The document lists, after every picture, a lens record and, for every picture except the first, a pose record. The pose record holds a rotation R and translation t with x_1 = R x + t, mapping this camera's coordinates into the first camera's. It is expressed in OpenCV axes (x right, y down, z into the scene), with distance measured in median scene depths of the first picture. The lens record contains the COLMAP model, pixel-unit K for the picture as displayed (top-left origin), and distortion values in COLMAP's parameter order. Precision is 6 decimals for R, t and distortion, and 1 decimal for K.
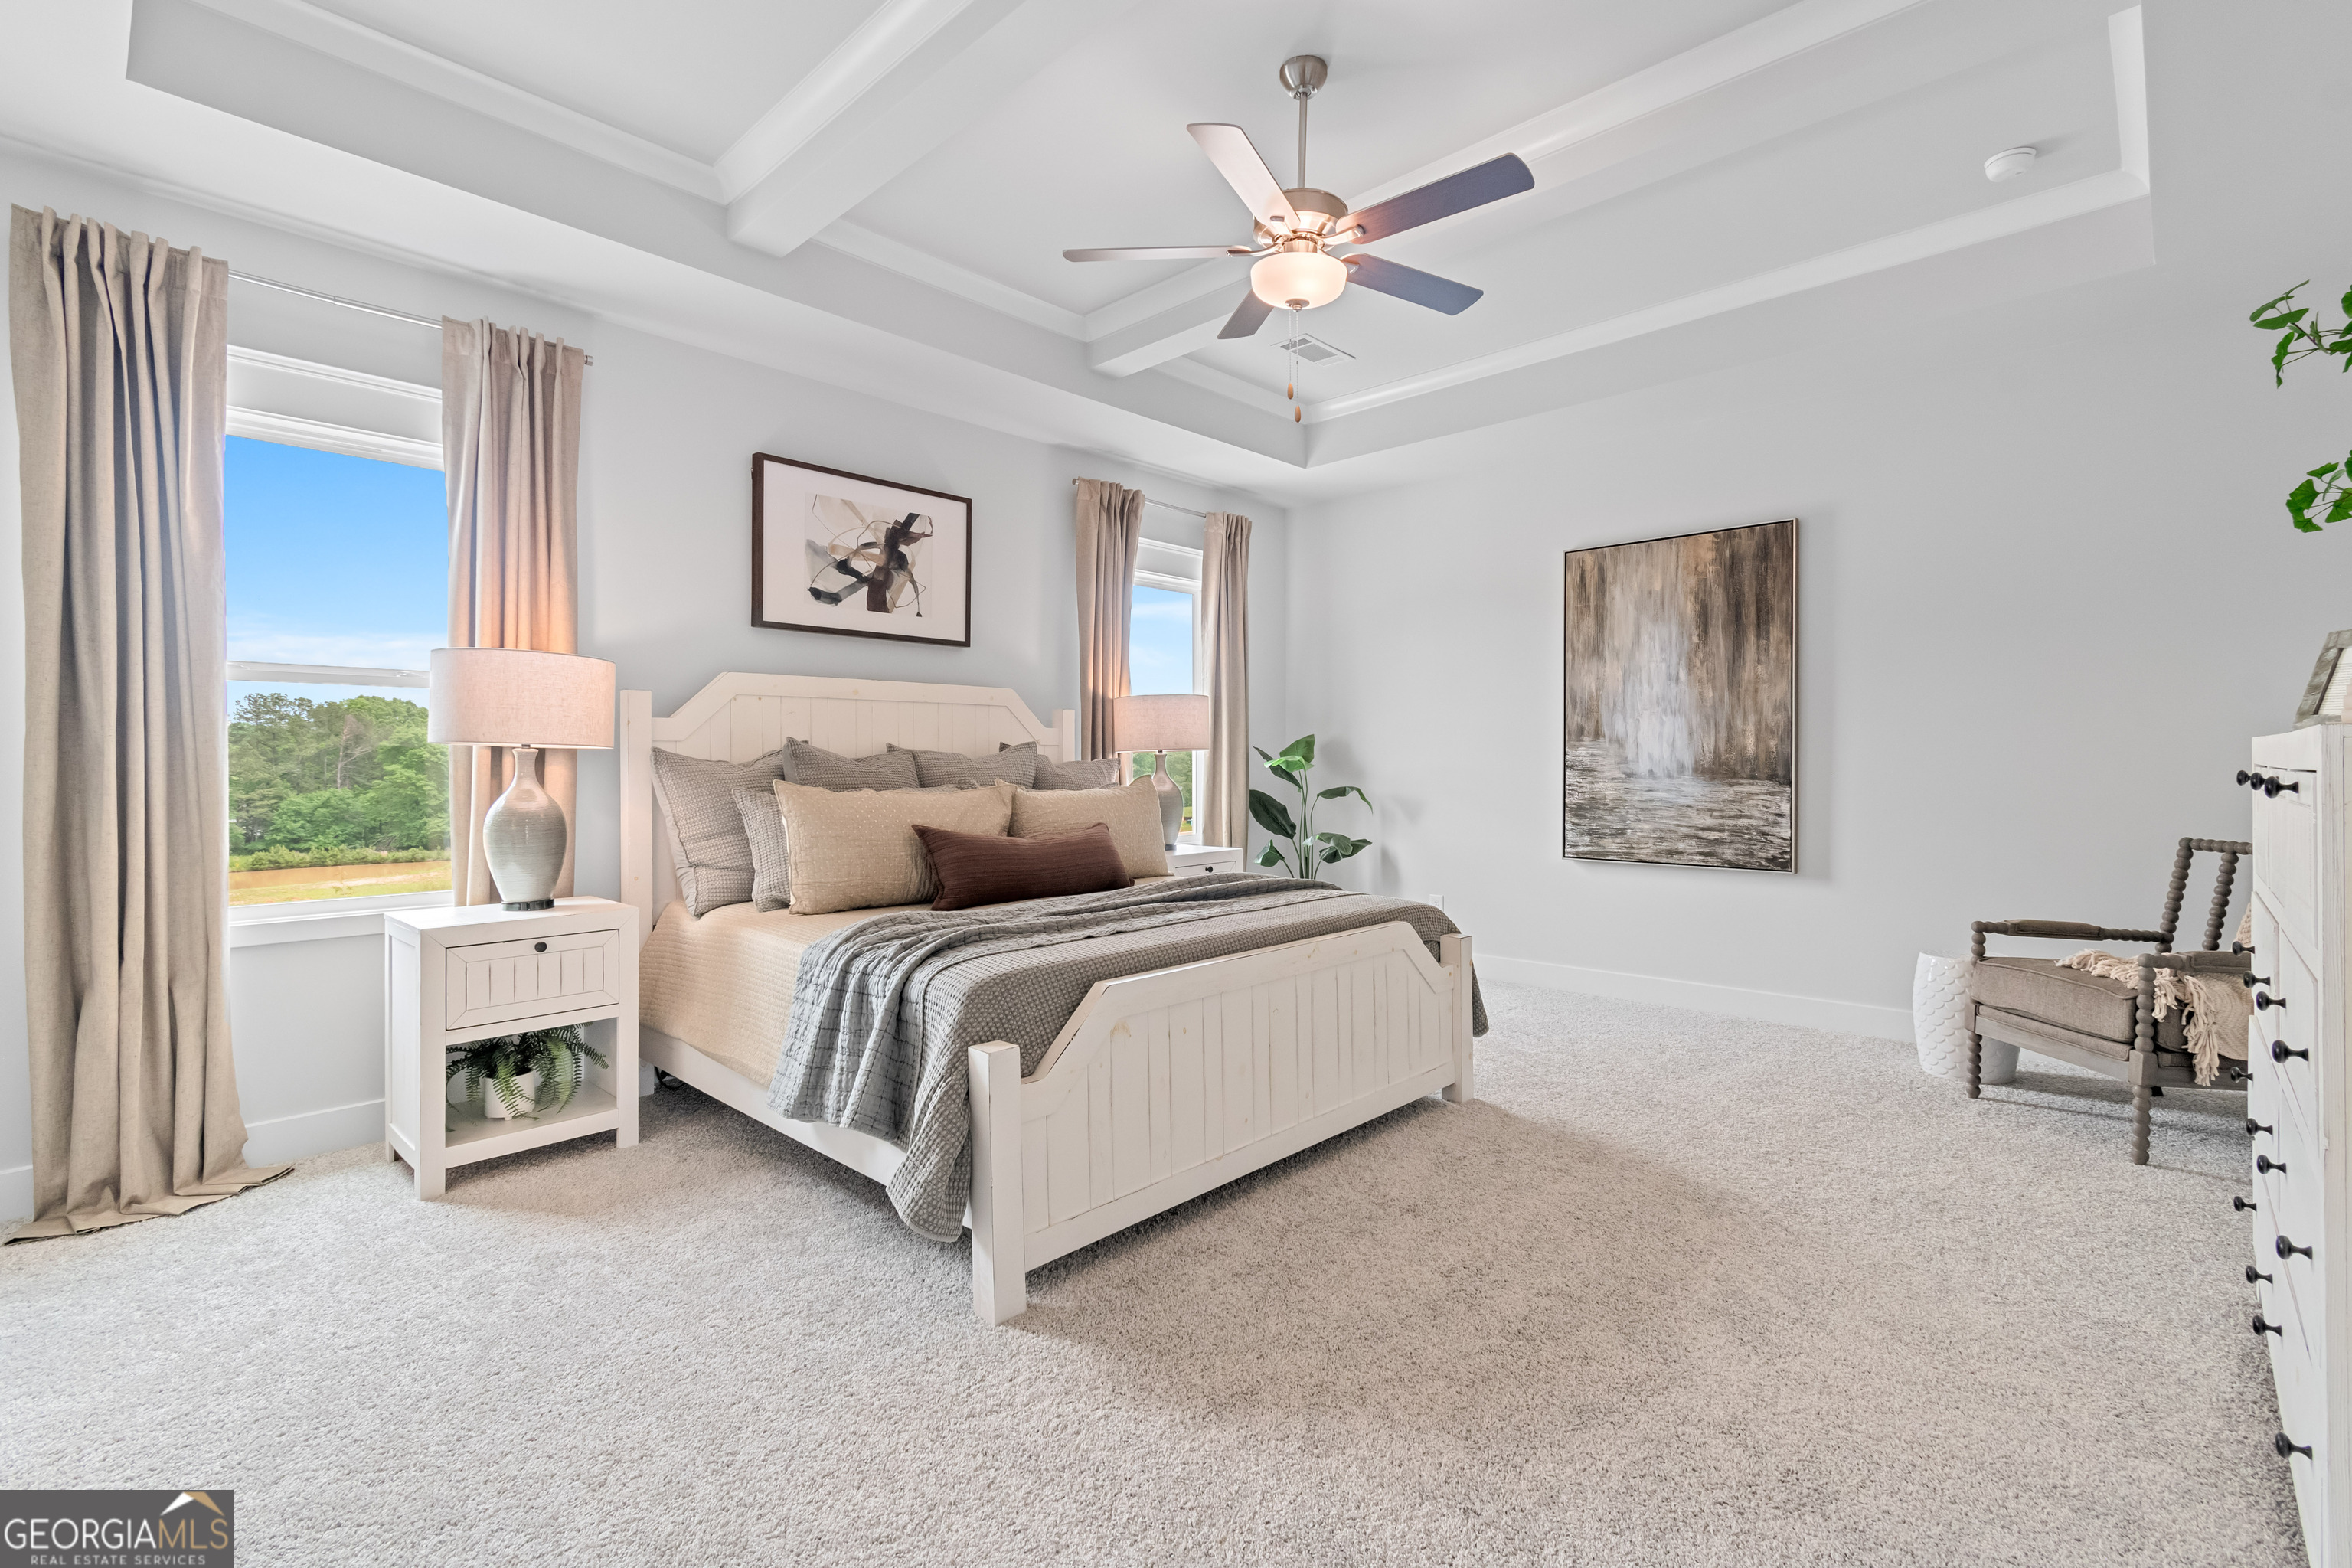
lens RADIAL K [[1044.7, 0, 1181.8], [0, 1044.7, 777.2], [0, 0, 1]] dist [0.007442, -0.001874]
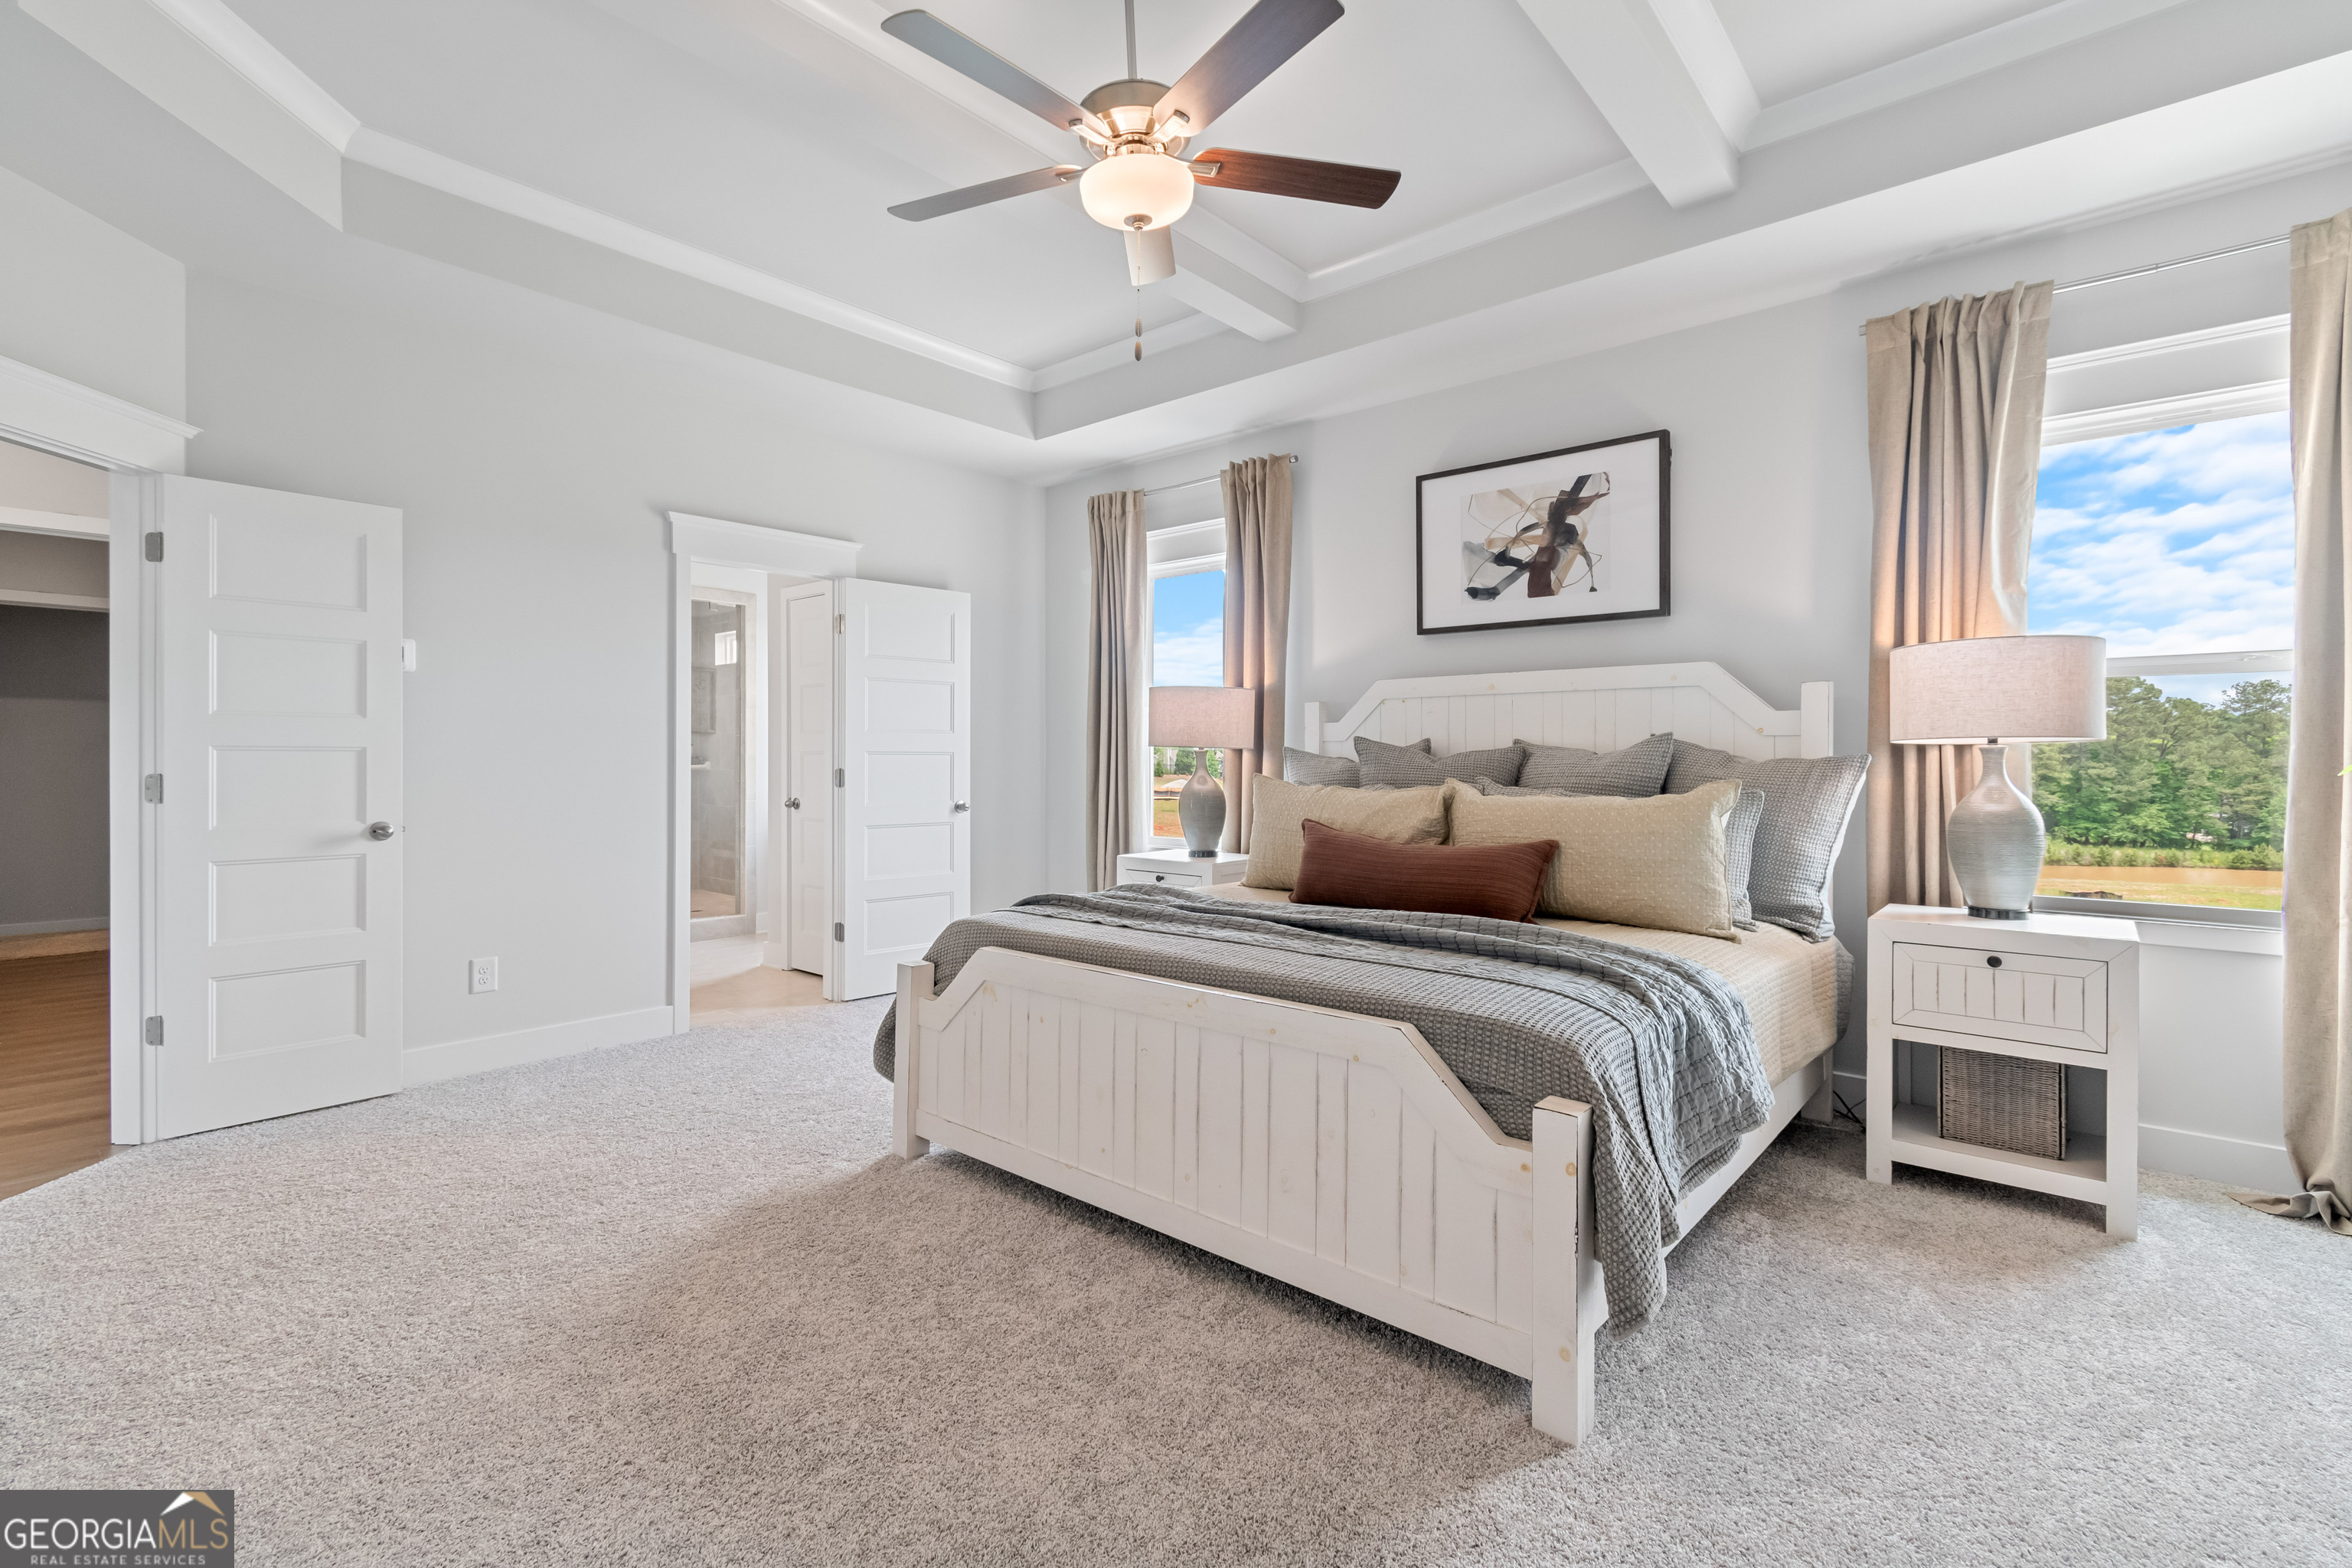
lens RADIAL K [[1044.7, 0, 1201.5], [0, 1044.7, 762.5], [0, 0, 1]] dist [0.007442, -0.001874]
pose [[0.065429, 0.009033, -0.997816, 0.598776], [-0.016251, 0.999836, 0.007986, -0.013309], [0.997725, 0.015693, 0.065565, 0.623713]]
